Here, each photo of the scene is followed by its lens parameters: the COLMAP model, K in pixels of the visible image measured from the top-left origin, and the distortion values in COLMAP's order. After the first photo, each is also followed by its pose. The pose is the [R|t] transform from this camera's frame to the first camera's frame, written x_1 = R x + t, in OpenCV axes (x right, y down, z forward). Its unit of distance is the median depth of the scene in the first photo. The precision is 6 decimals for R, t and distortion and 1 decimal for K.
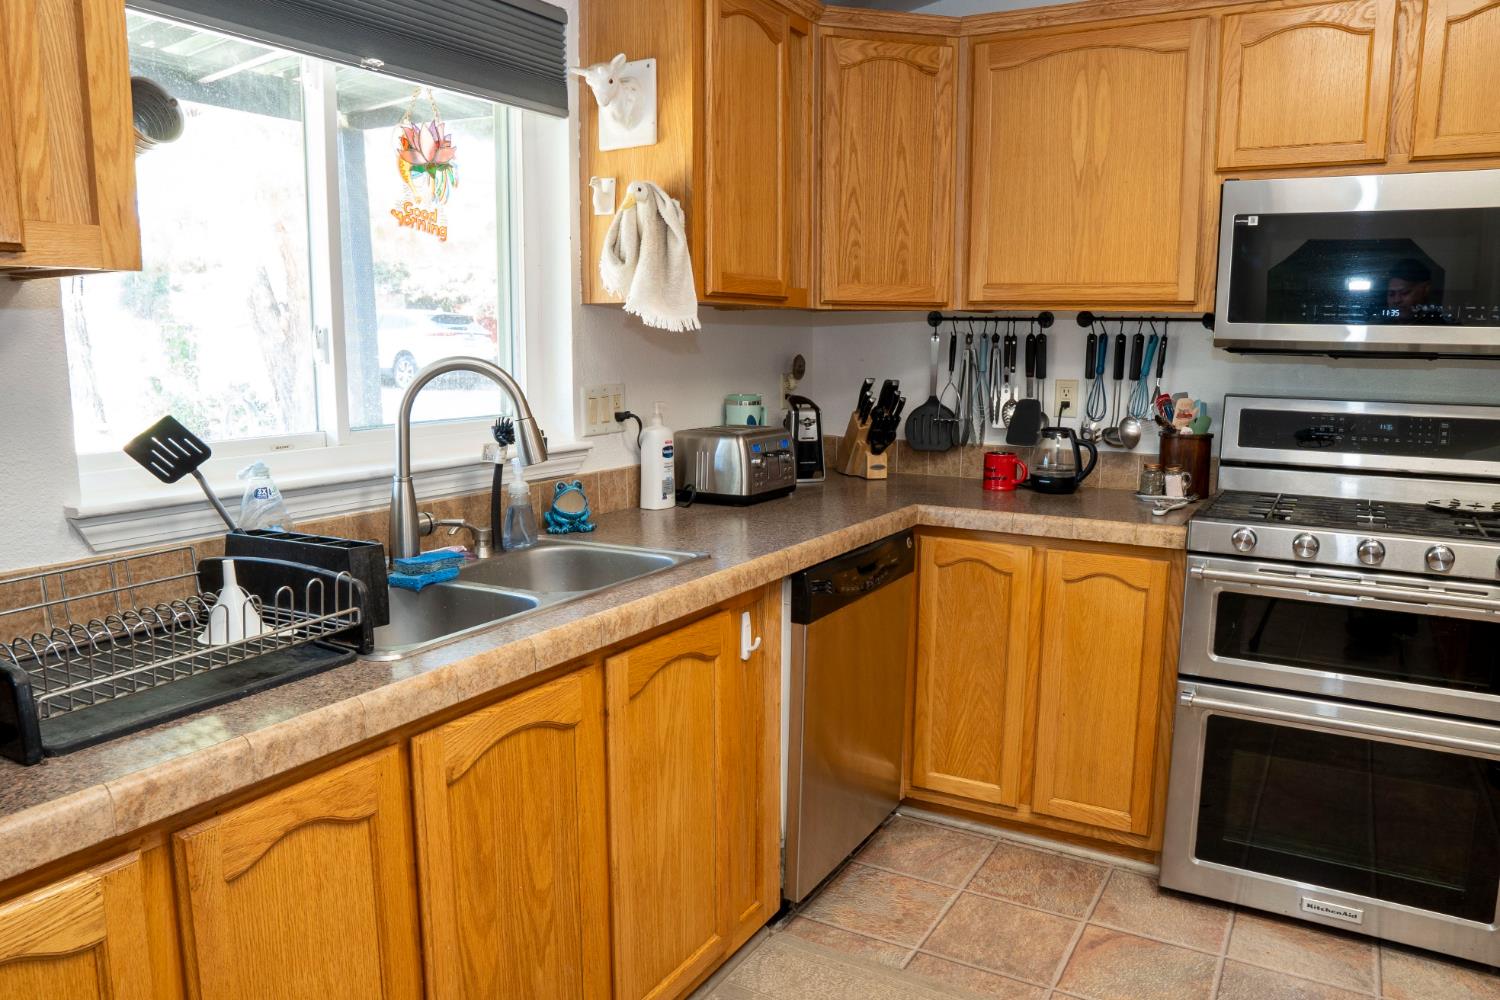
lens RADIAL K [[1054.0, 0, 750.1], [0, 1054.0, 495.8], [0, 0, 1]] dist [-0.104779, 0.067057]
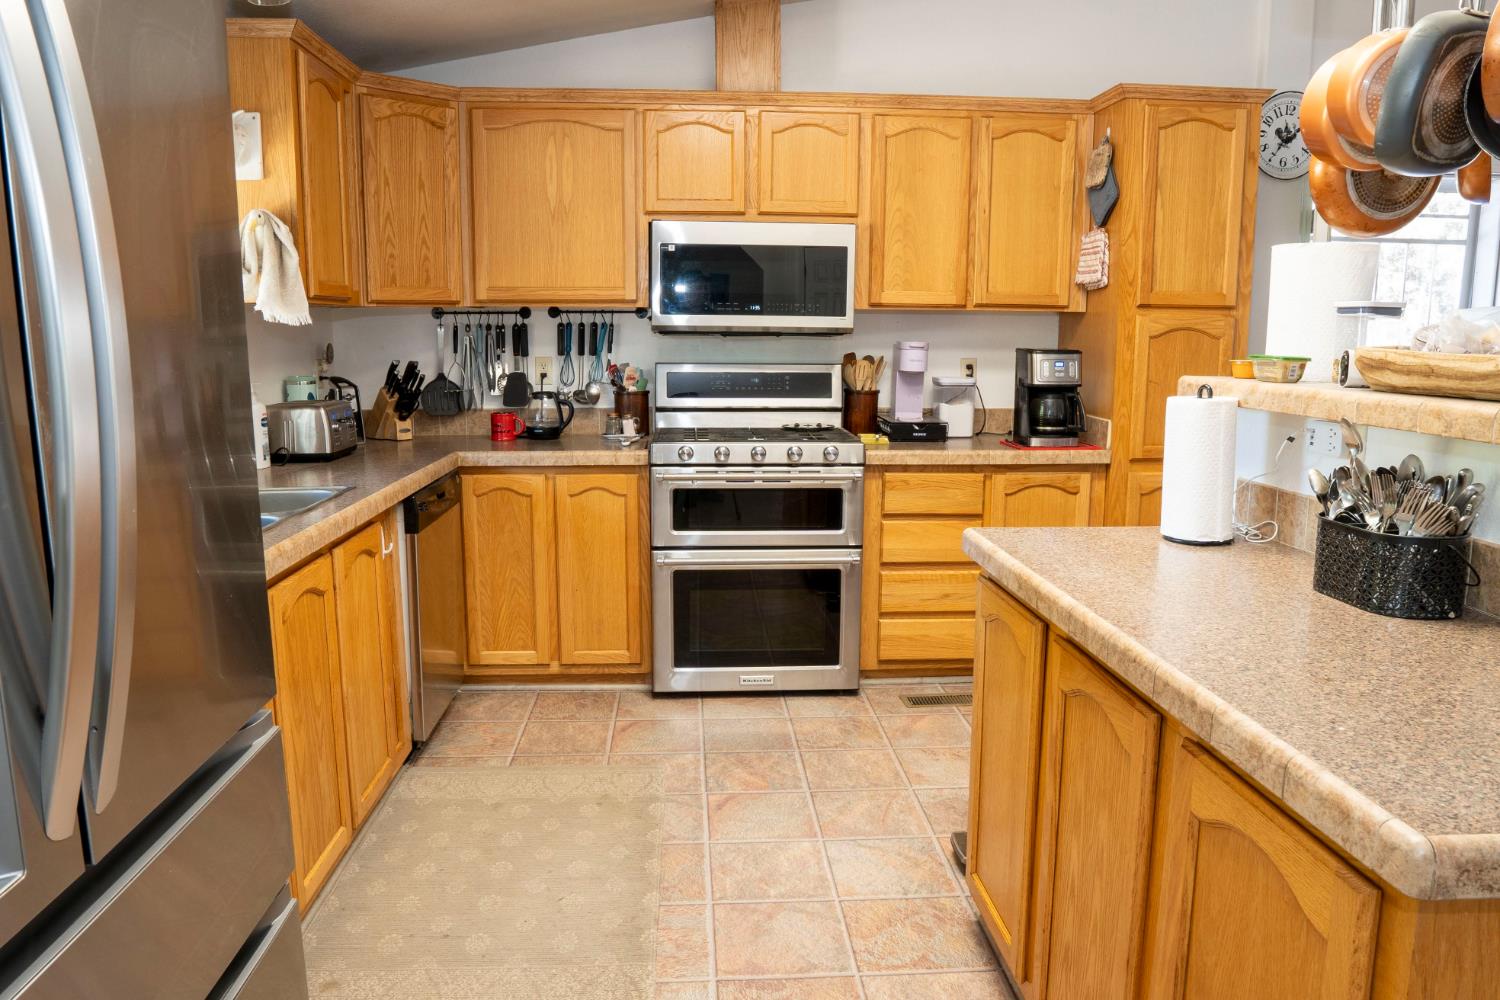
lens RADIAL K [[1054.0, 0, 742.9], [0, 1054.0, 499.4], [0, 0, 1]] dist [-0.104779, 0.067057]
pose [[0.835006, -0.091218, 0.542627, -0.278688], [0.083316, 0.995753, 0.039183, 0.048950], [-0.543897, 0.012492, 0.839059, -0.333957]]
